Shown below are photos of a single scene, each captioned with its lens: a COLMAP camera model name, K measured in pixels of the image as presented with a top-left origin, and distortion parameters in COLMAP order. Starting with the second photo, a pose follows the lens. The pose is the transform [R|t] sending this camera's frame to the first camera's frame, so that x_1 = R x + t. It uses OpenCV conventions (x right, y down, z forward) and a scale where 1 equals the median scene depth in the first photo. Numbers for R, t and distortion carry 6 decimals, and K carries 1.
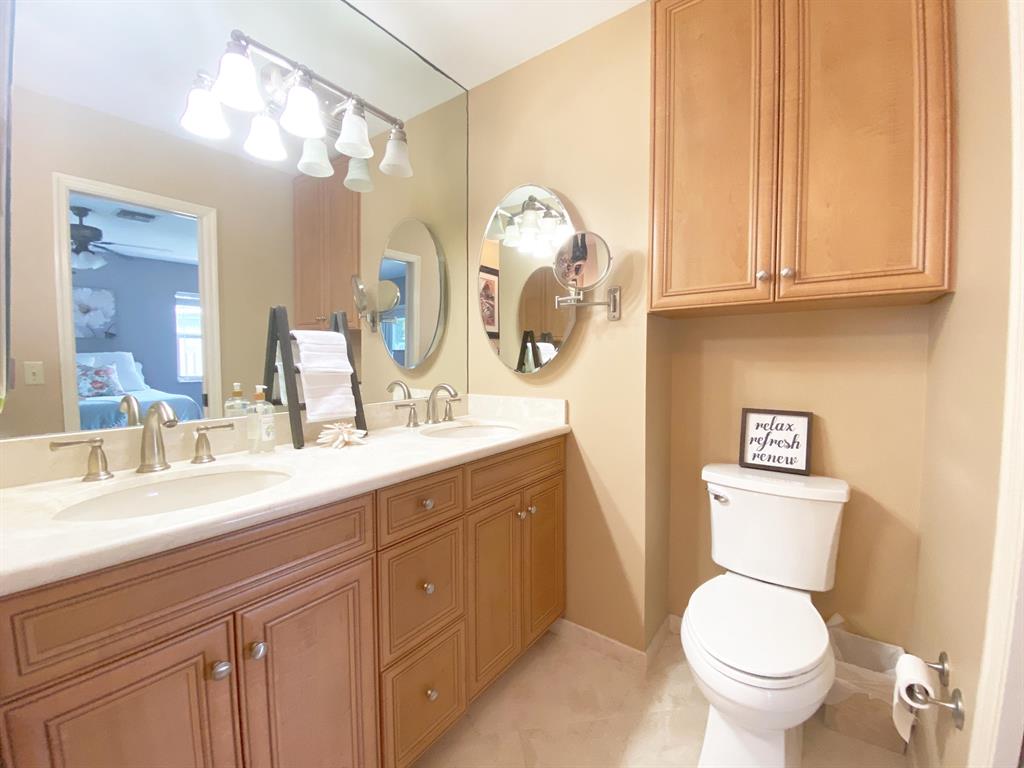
lens RADIAL K [[416.1, 0, 512.0], [0, 416.1, 384.0], [0, 0, 1]] dist [0.010335, -0.015895]
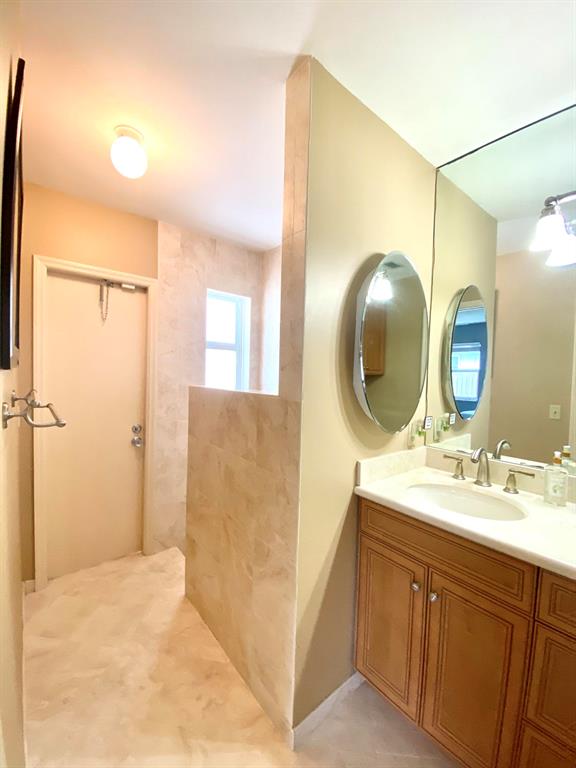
lens RADIAL K [[312.1, 0, 288.0], [0, 312.1, 384.0], [0, 0, 1]] dist [0.010335, -0.015895]
pose [[-0.247170, 0.028439, -0.968555, 0.602922], [-0.084045, 0.995173, 0.050668, -0.210367], [0.965320, 0.093926, -0.243587, 0.467652]]
